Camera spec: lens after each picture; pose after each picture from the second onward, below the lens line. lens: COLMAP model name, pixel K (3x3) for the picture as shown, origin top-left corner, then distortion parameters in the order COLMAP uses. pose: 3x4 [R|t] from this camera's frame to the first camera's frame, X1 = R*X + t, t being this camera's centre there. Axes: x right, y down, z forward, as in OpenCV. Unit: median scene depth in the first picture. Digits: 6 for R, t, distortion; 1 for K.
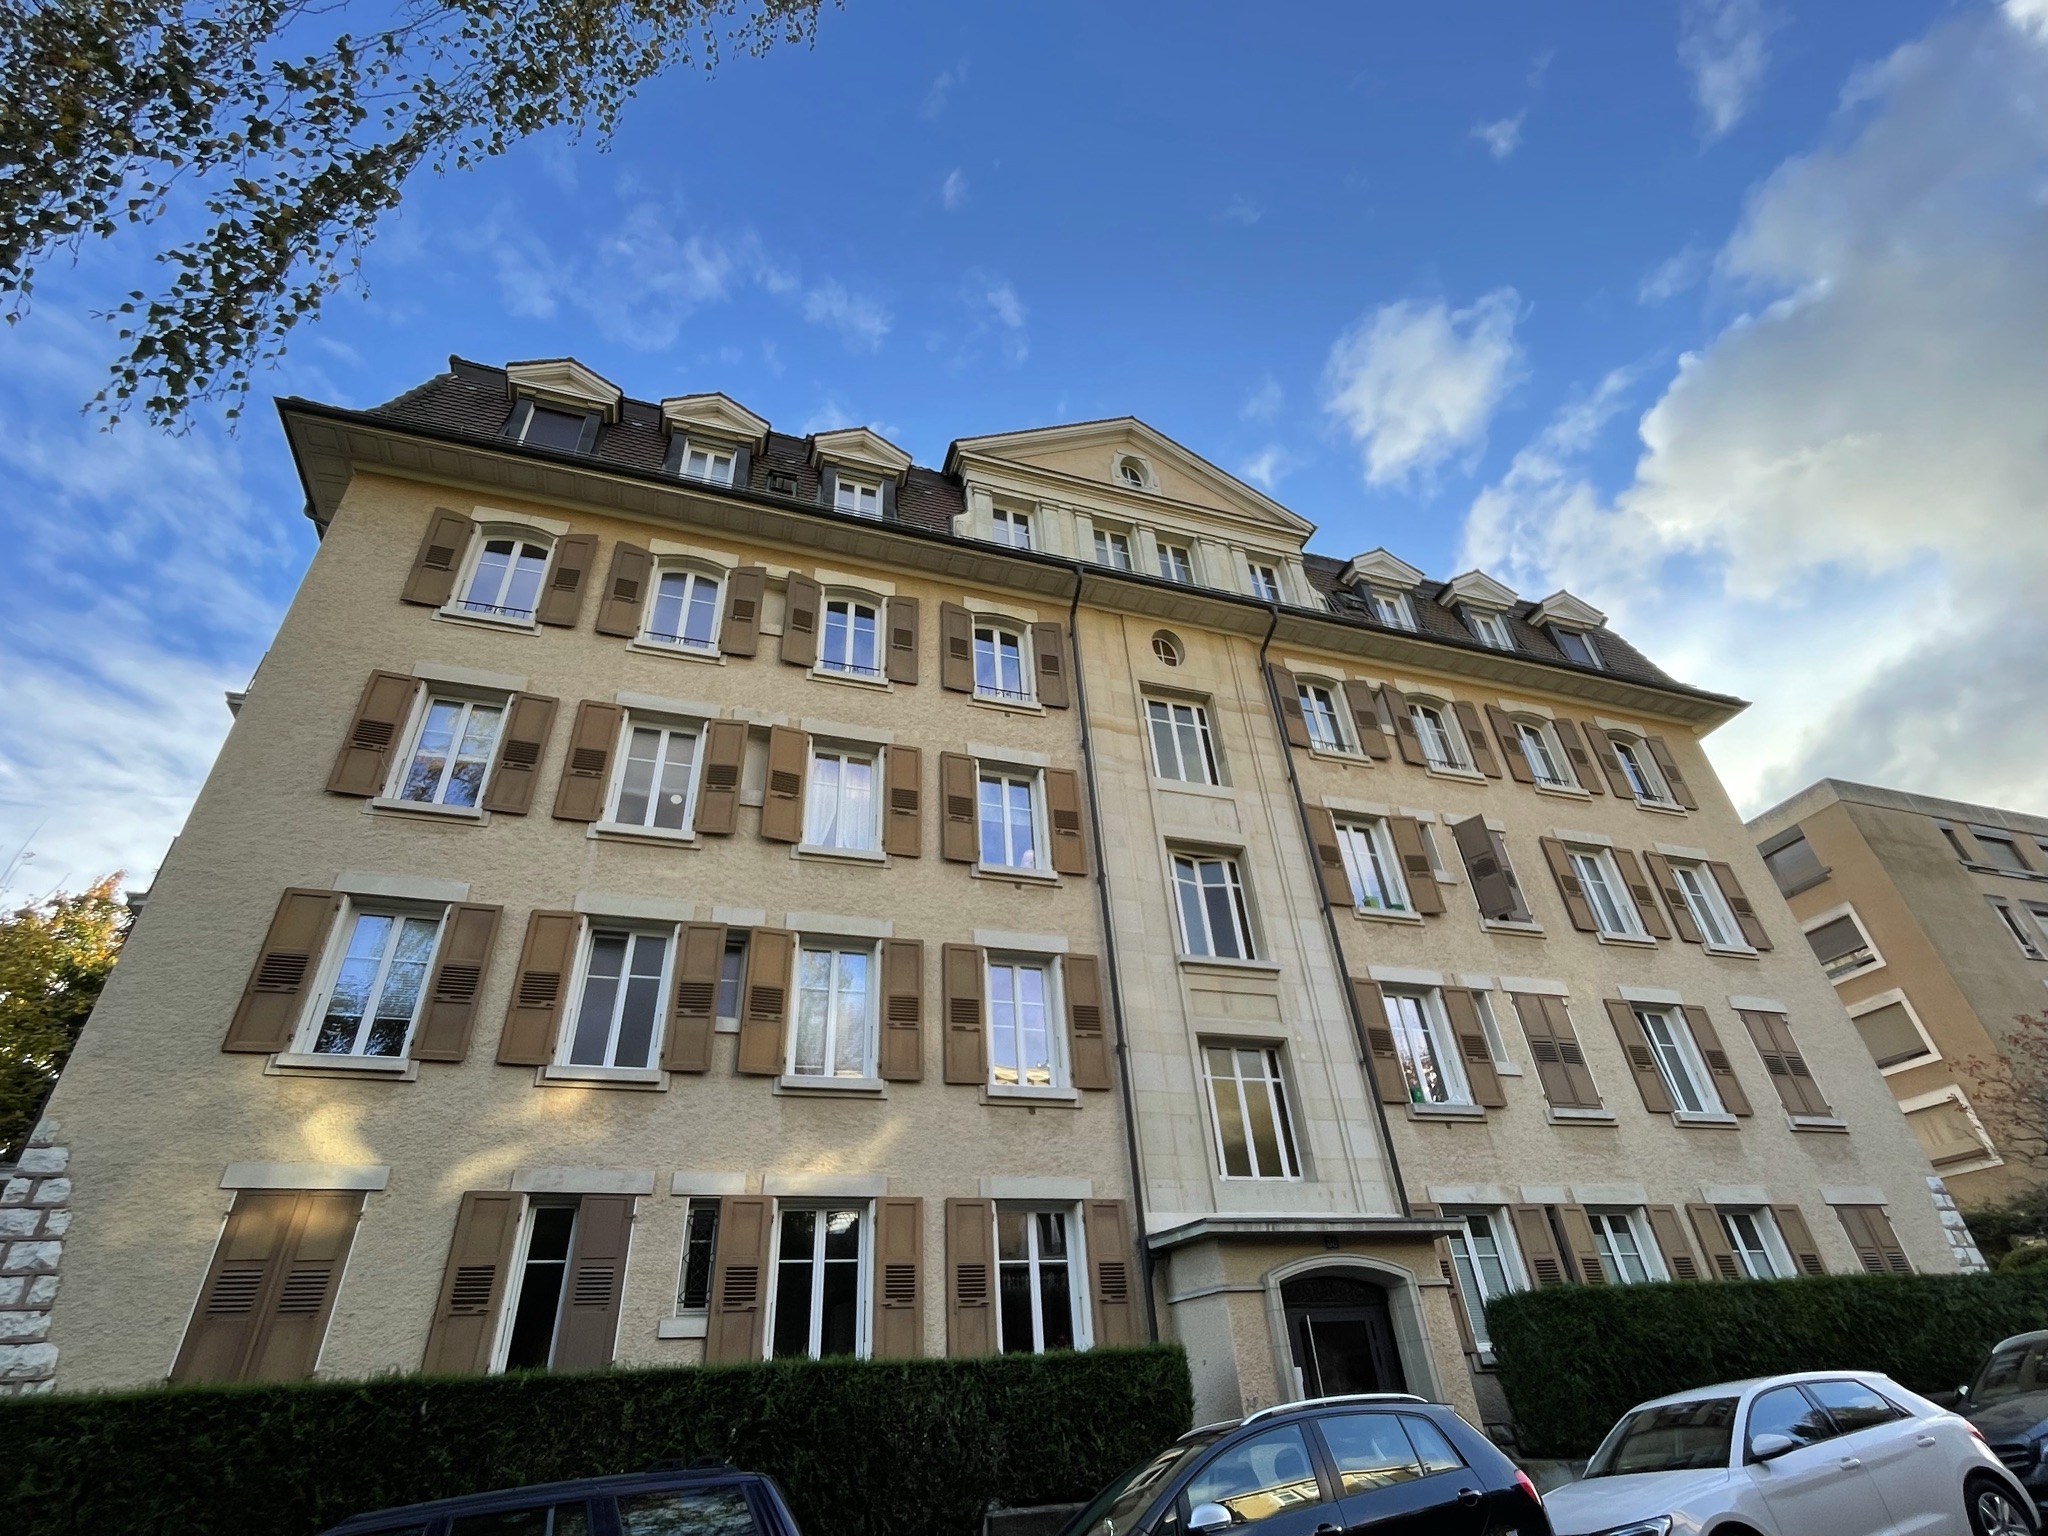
lens RADIAL K [[965.3, 0, 1019.9], [0, 965.3, 764.4], [0, 0, 1]] dist [0.032505, -0.051652]
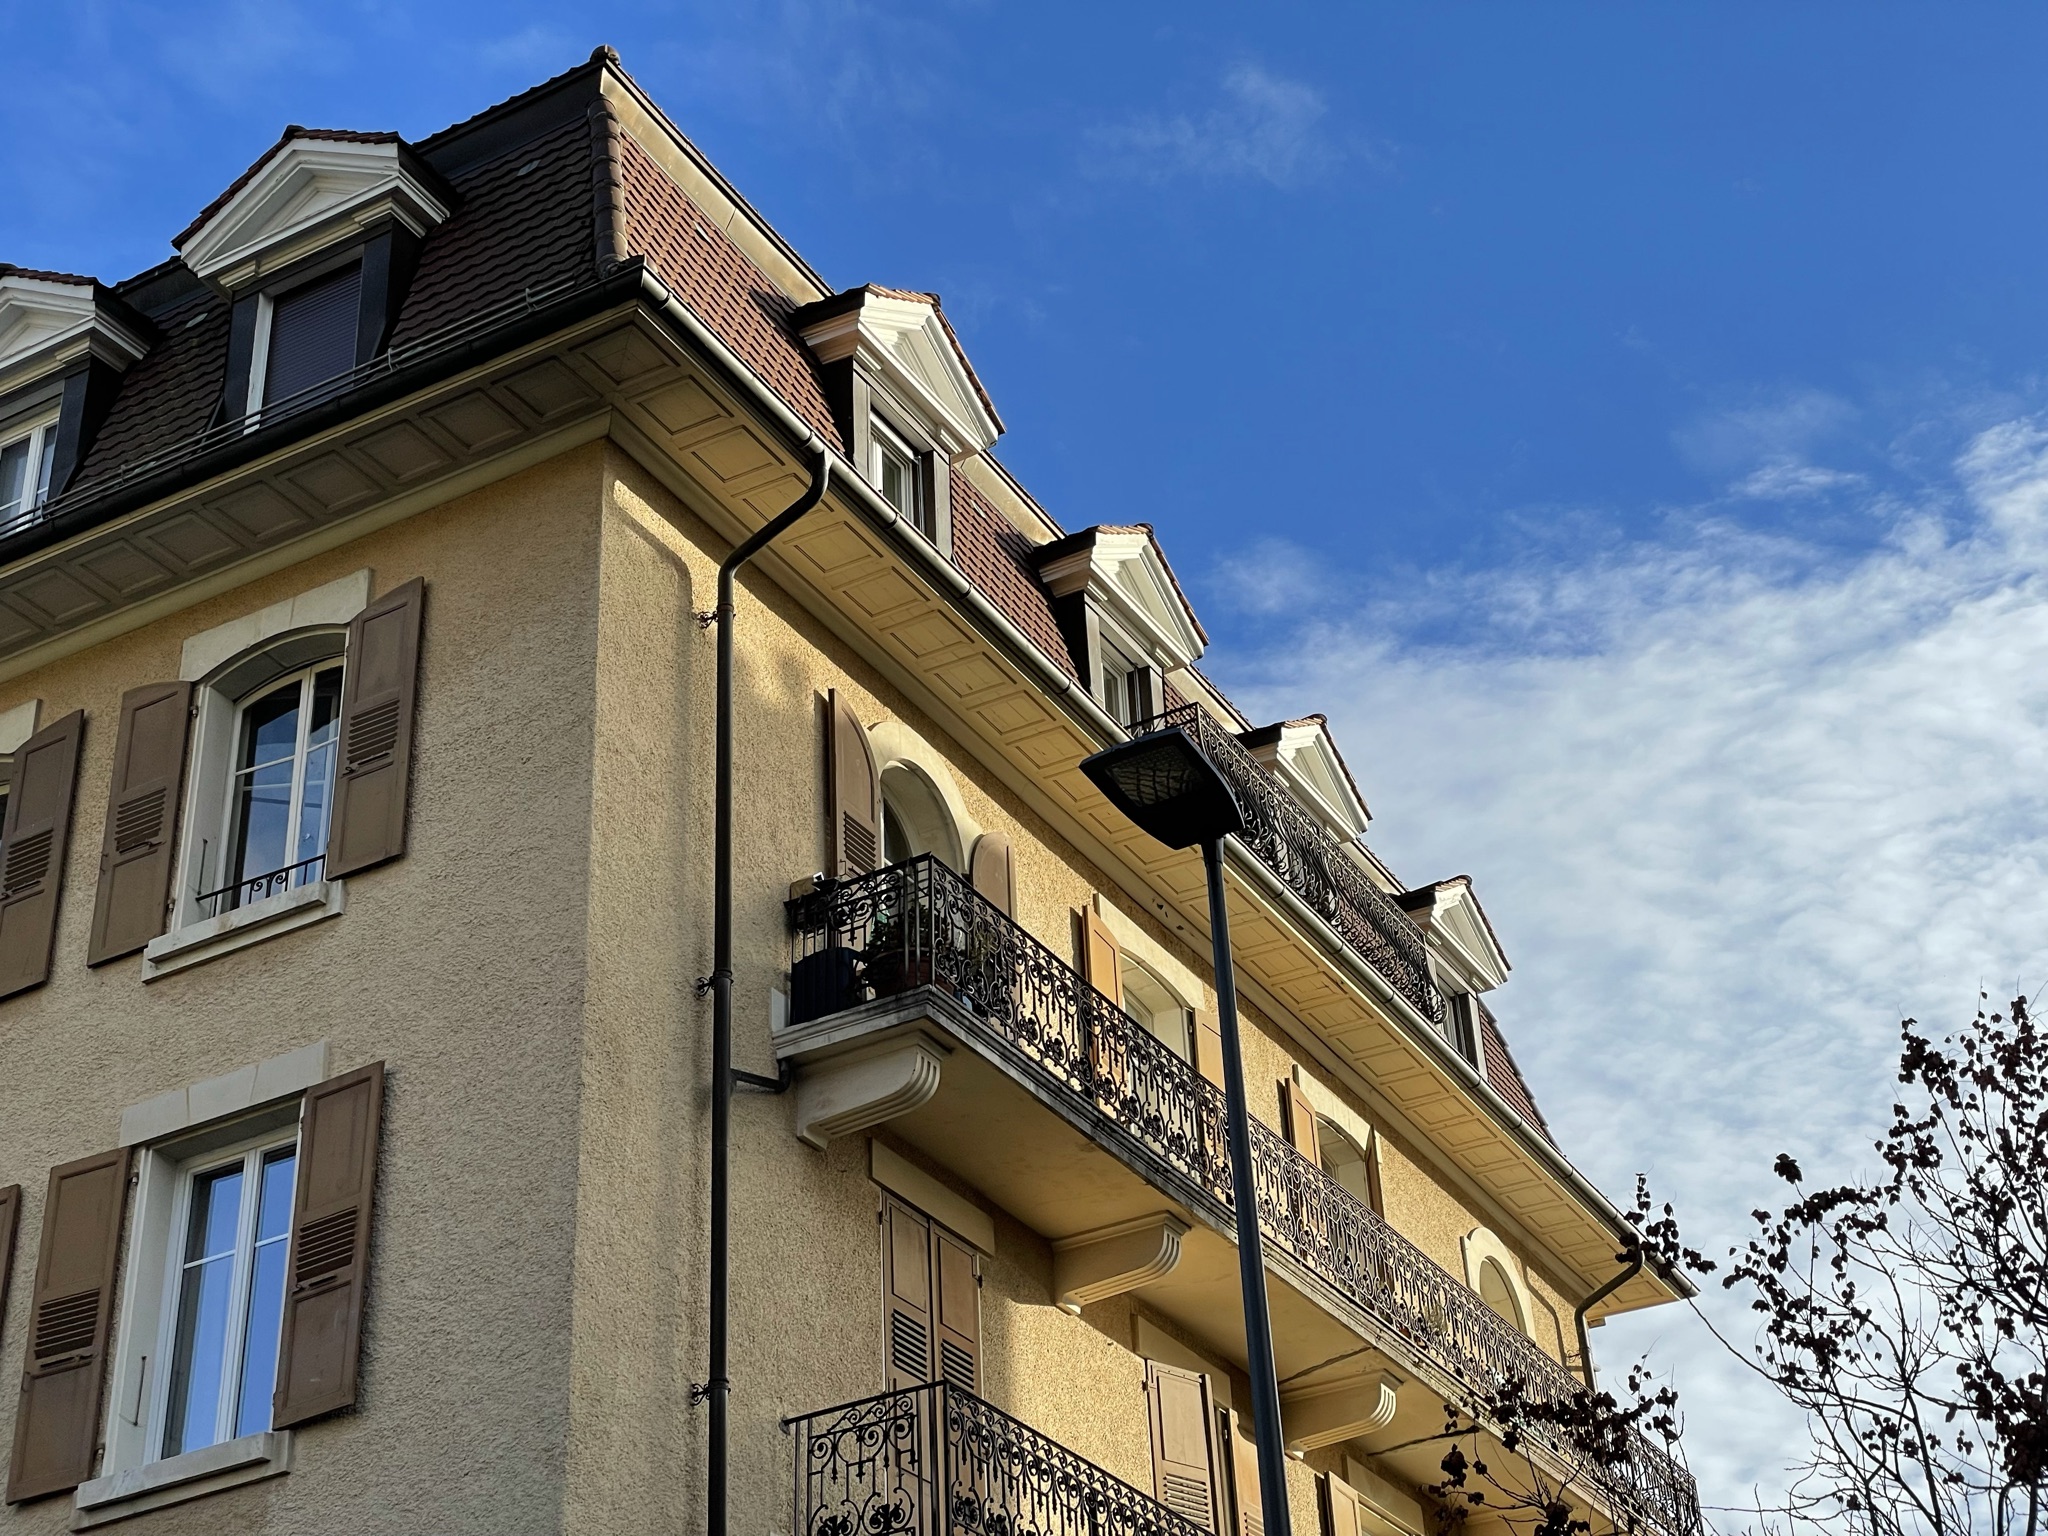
lens RADIAL K [[3296.1, 0, 1024.0], [0, 3296.1, 768.0], [0, 0, 1]] dist [0.198554, 0.000129]
pose [[0.682046, -0.390056, -0.618603, 0.954063], [0.415683, 0.902724, -0.110893, 0.134108], [0.601682, -0.181509, 0.777839, 0.291627]]
